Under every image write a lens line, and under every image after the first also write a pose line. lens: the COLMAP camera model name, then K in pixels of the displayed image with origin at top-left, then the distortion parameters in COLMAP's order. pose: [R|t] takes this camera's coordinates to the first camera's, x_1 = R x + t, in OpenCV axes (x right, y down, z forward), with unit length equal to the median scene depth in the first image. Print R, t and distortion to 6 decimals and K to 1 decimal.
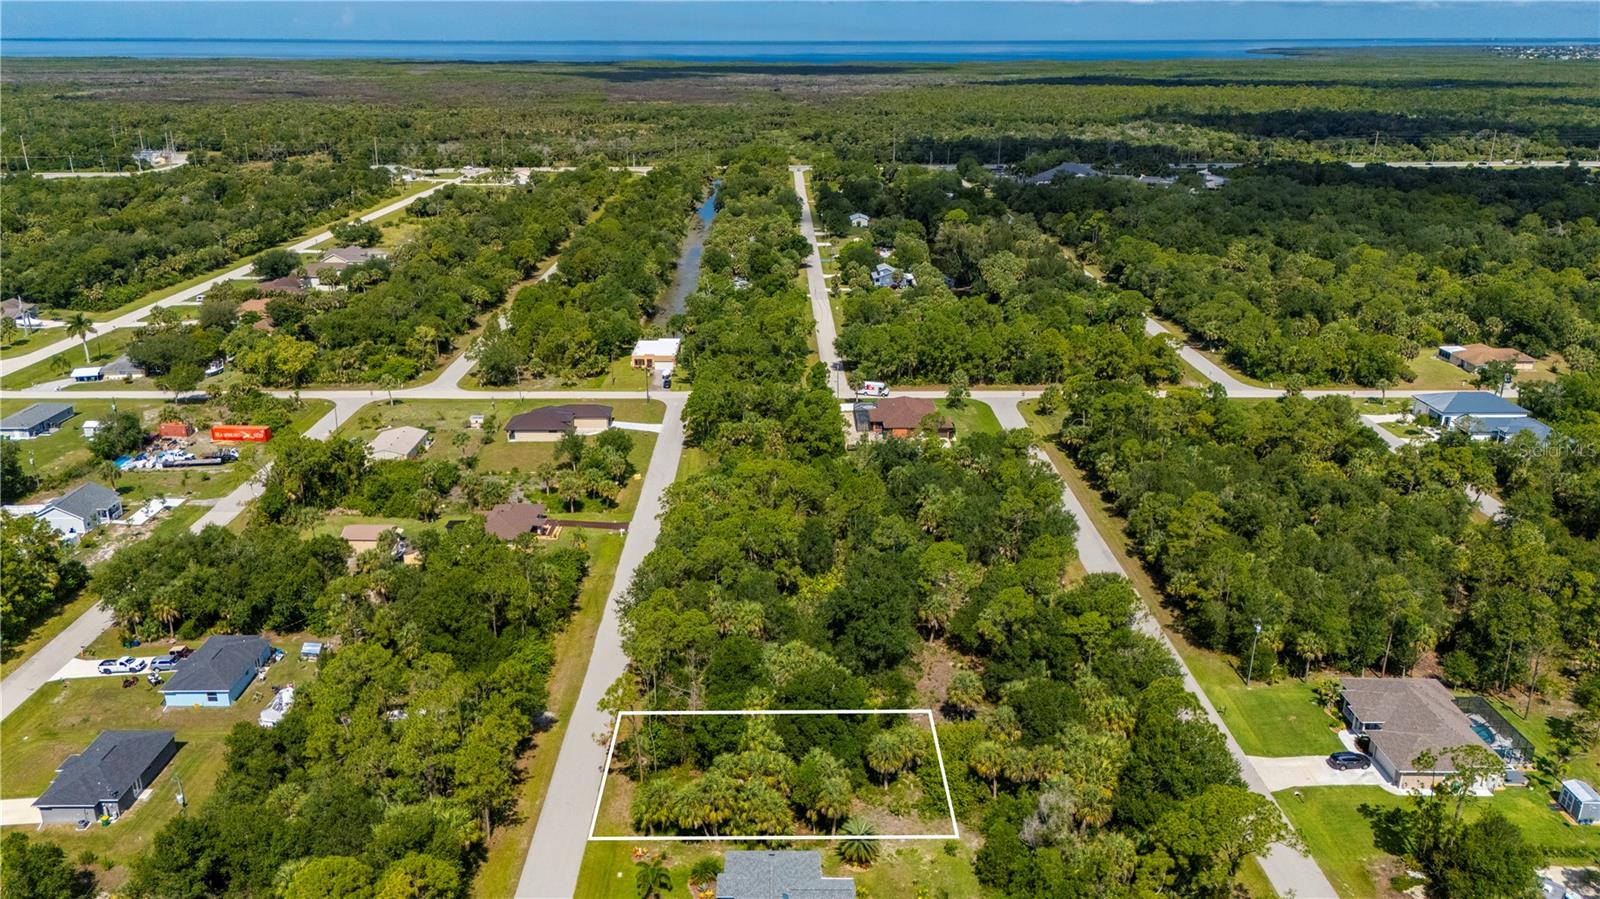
lens RADIAL K [[1148.7, 0, 800.0], [0, 1148.7, 449.5], [0, 0, 1]] dist [0.060656, -0.080104]
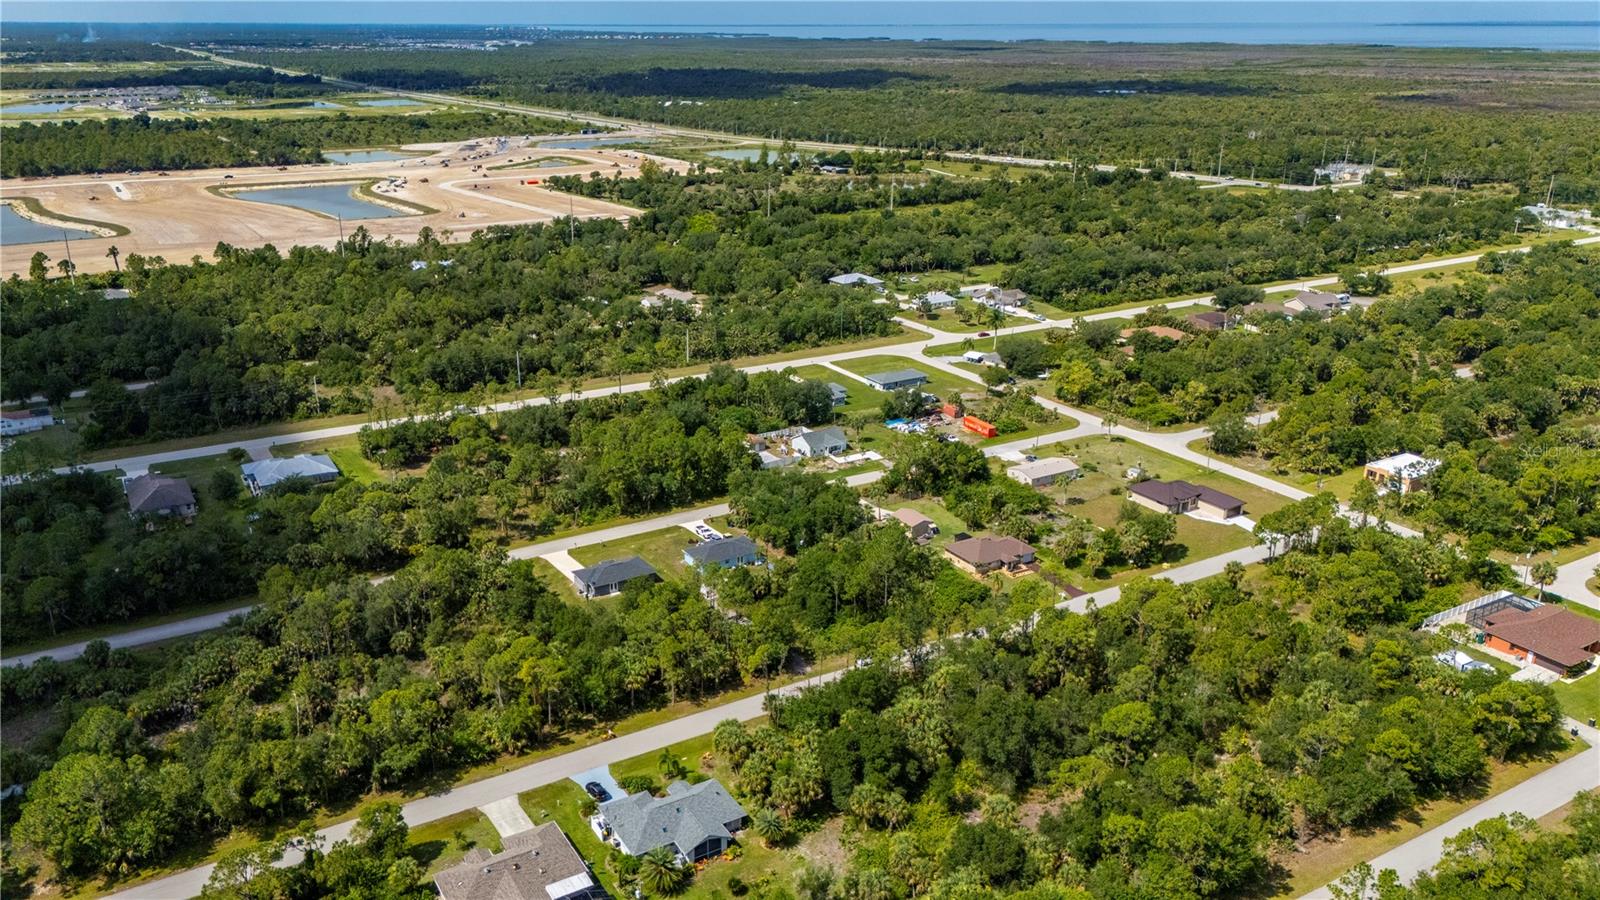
lens RADIAL K [[1187.4, 0, 800.0], [0, 1187.4, 450.0], [0, 0, 1]] dist [0.079633, -0.103001]
pose [[0.507541, 0.287220, -0.812347, 0.435189], [-0.288138, 0.945103, 0.154135, -0.118208], [0.812022, 0.155838, 0.562437, 0.083509]]
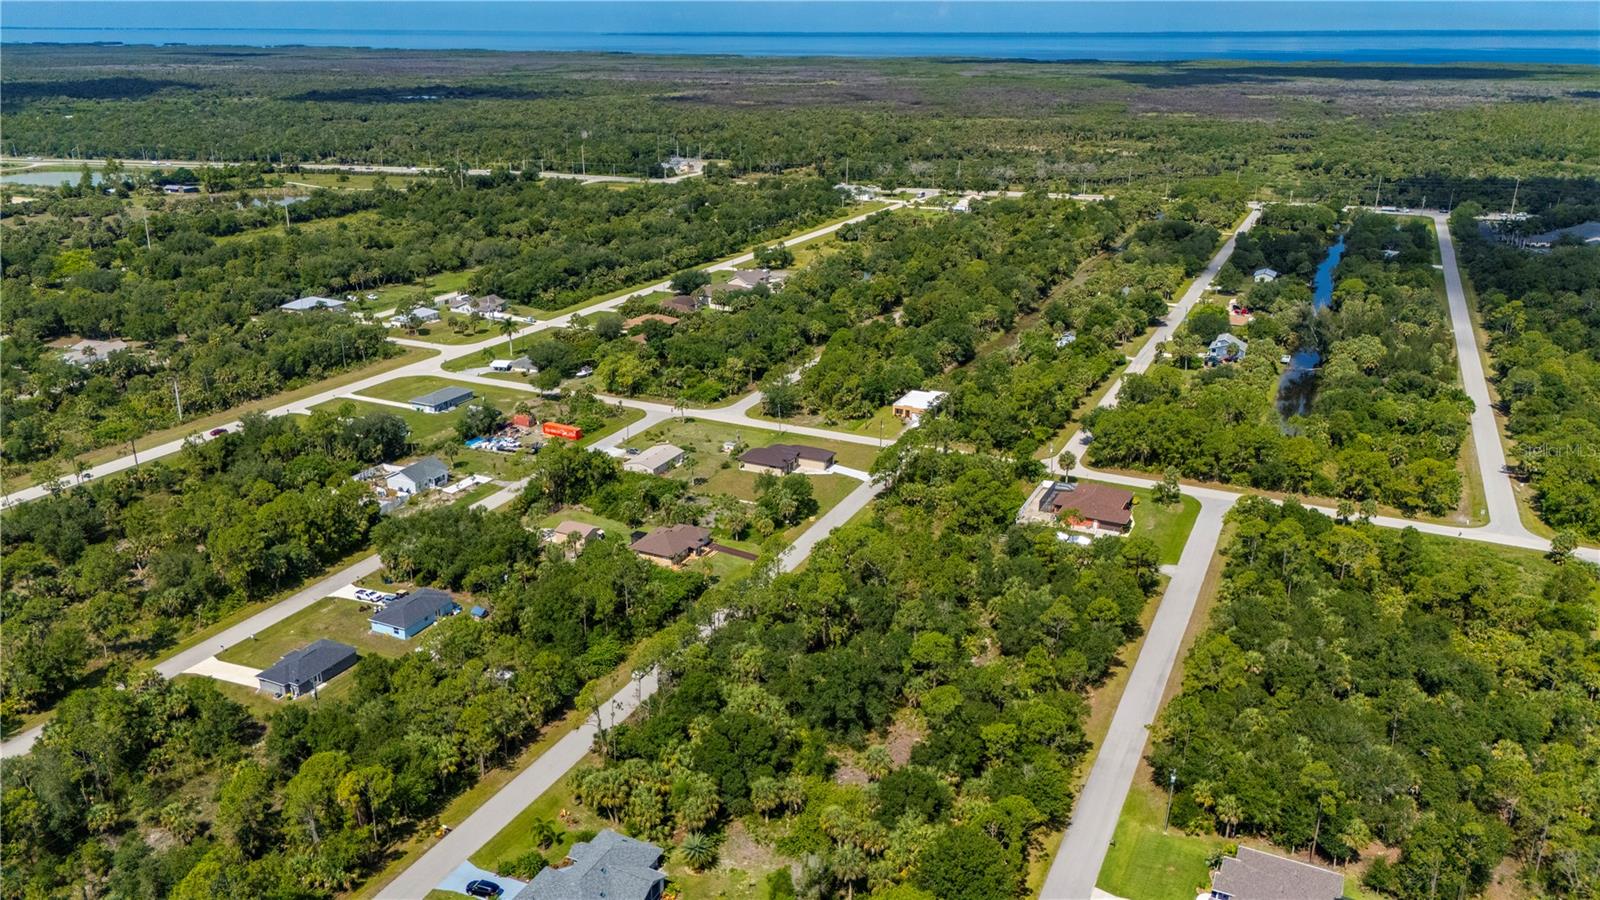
lens RADIAL K [[1148.7, 0, 800.0], [0, 1148.7, 450.0], [0, 0, 1]] dist [0.060656, -0.080104]
pose [[0.897428, 0.151758, -0.414238, 0.257242], [-0.150330, 0.987971, 0.036263, -0.069344], [0.414758, 0.029729, 0.909446, -0.054870]]
